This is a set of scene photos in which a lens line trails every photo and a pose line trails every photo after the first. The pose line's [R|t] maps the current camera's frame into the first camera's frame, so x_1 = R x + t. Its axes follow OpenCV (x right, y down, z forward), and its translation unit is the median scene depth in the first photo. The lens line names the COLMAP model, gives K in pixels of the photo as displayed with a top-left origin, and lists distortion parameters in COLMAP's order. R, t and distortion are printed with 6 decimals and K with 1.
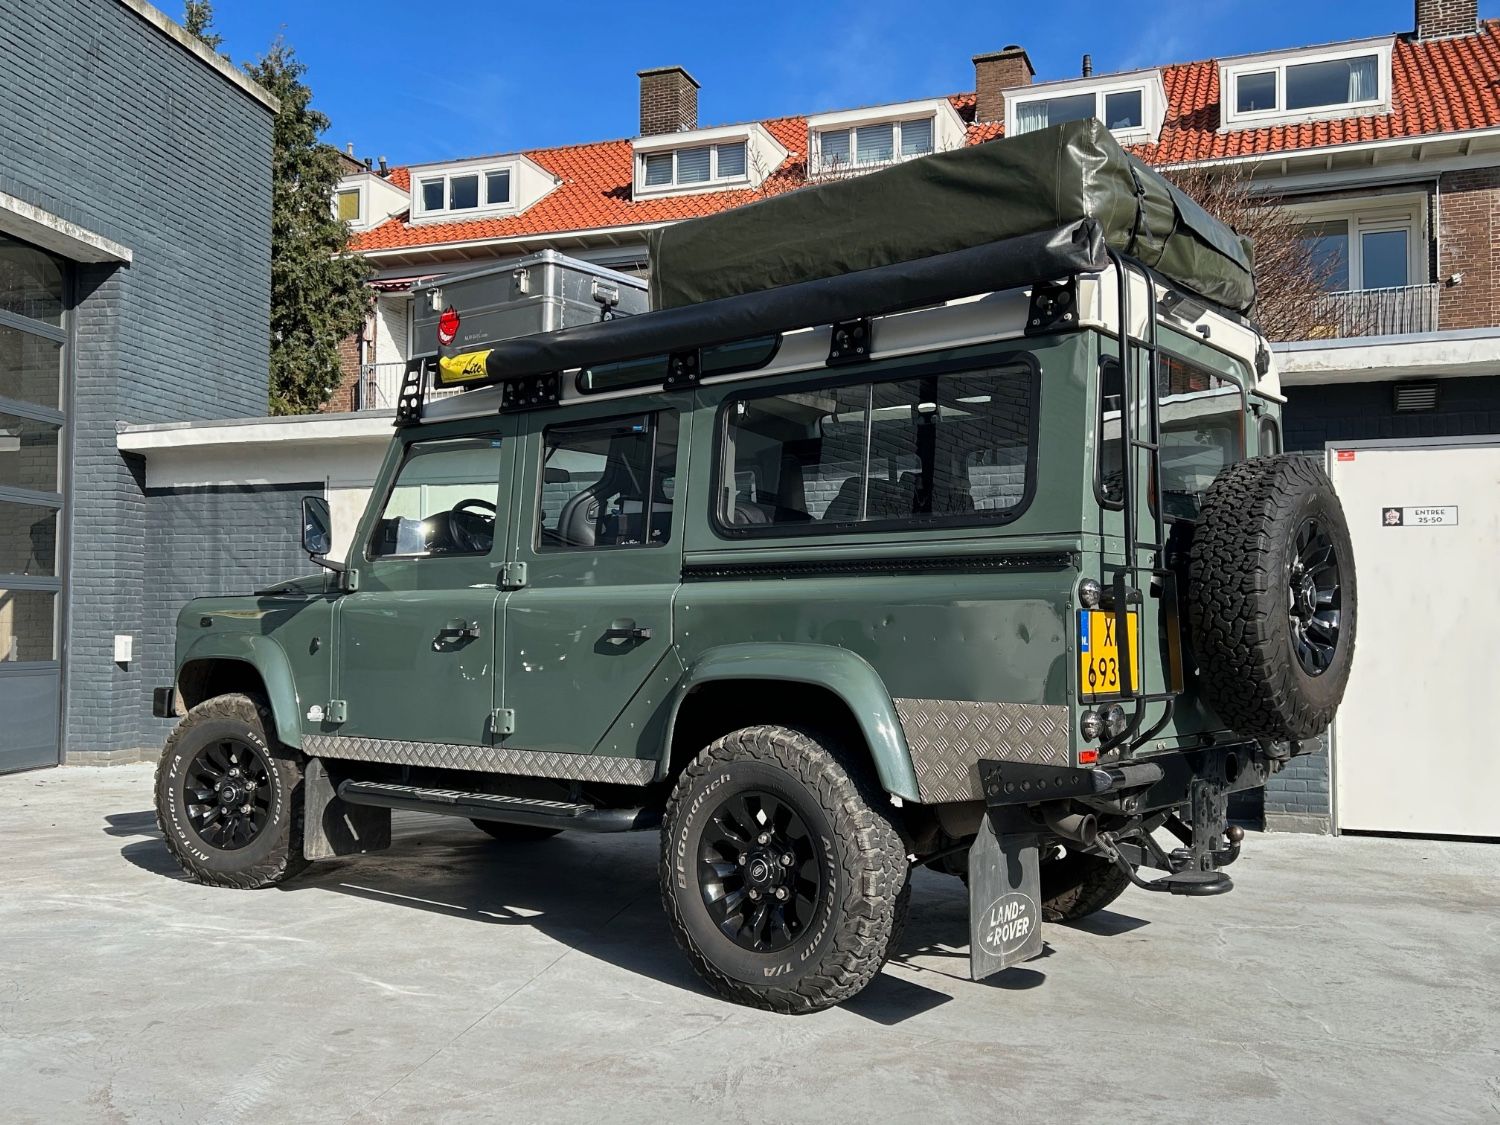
lens RADIAL K [[1368.9, 0, 756.5], [0, 1368.9, 564.4], [0, 0, 1]] dist [0.069260, -0.084440]
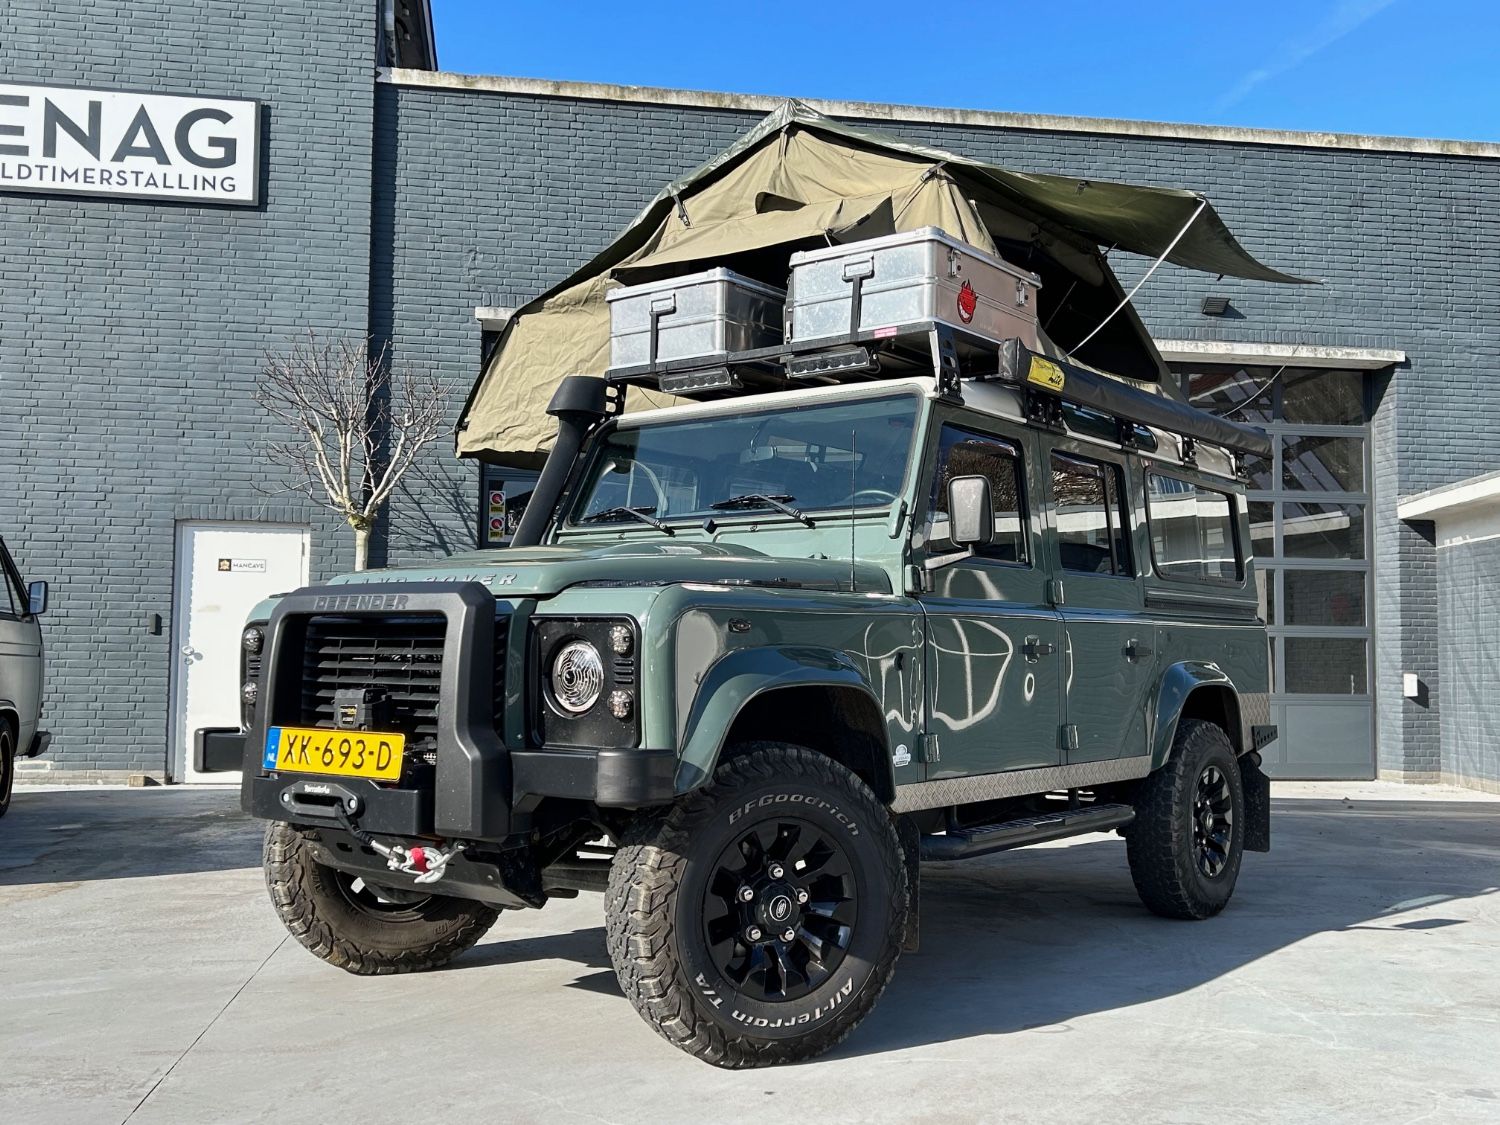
lens RADIAL K [[1476.4, 0, 765.6], [0, 1476.4, 570.7], [0, 0, 1]] dist [0.083264, -0.117178]
pose [[0.322718, -0.064569, -0.944290, 1.041083], [0.033723, 0.997821, -0.056704, 0.029504], [0.945894, -0.013545, 0.324193, 0.108317]]
